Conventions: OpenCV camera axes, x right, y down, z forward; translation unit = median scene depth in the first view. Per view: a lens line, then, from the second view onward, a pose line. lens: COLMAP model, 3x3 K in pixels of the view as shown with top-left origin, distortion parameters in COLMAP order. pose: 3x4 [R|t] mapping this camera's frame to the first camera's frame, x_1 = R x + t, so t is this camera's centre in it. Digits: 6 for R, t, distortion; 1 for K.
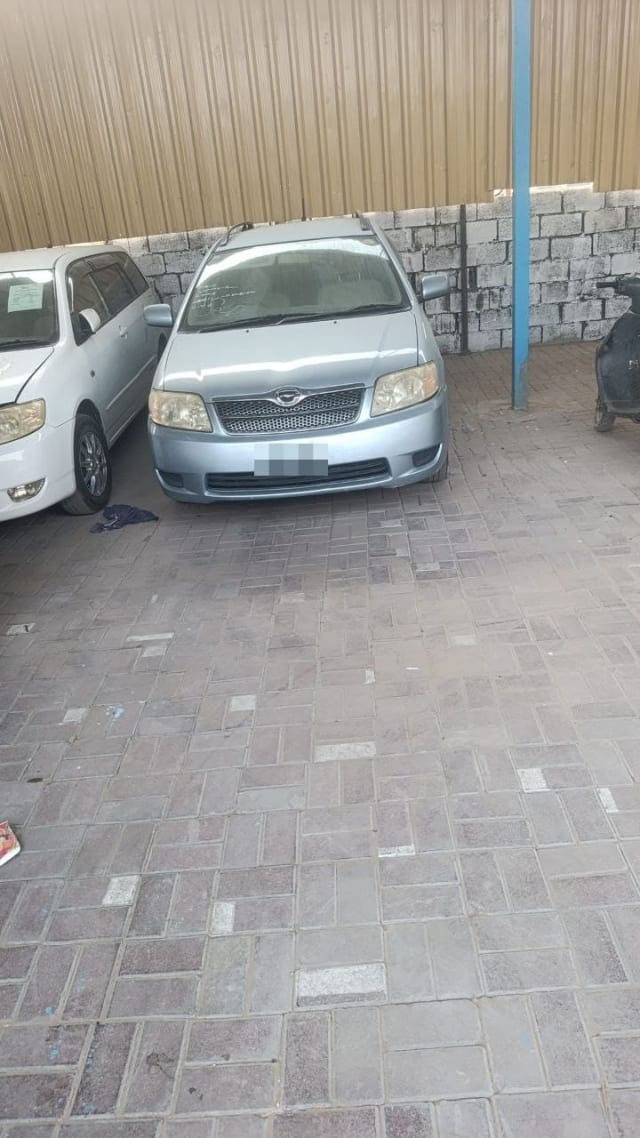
lens RADIAL K [[784.0, 0, 320.0], [0, 784.0, 569.0], [0, 0, 1]] dist [0.020140, -0.036368]
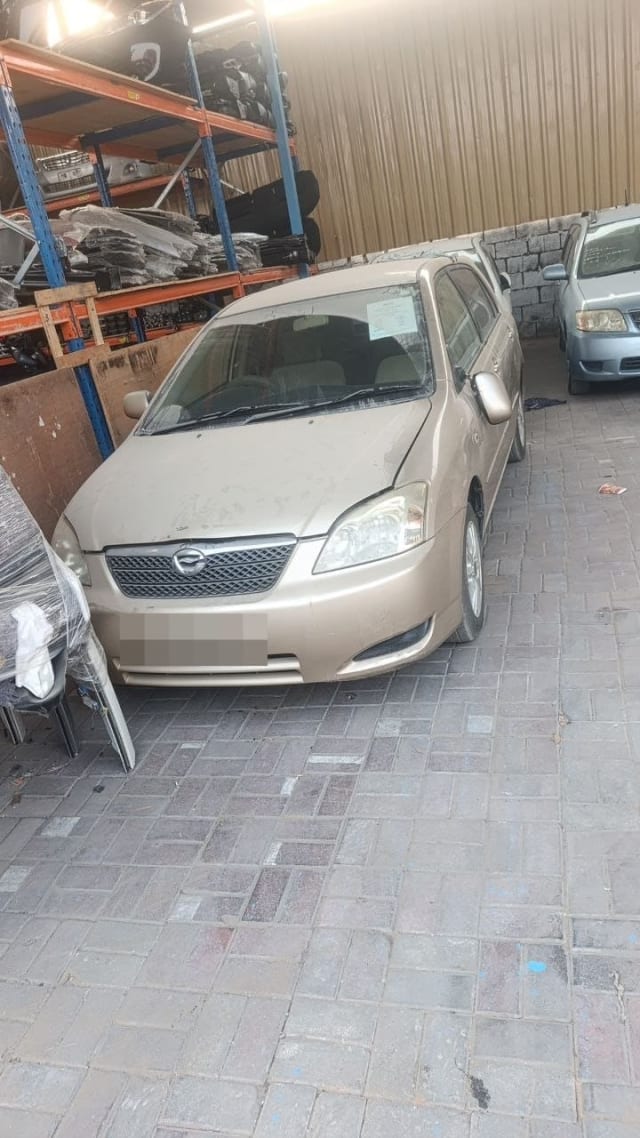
lens RADIAL K [[784.0, 0, 320.0], [0, 784.0, 569.0], [0, 0, 1]] dist [0.020140, -0.036368]
pose [[0.976960, 0.013139, -0.213017, -0.305450], [-0.017563, 0.999667, -0.018889, 0.260695], [0.212698, 0.022195, 0.976866, -0.502416]]
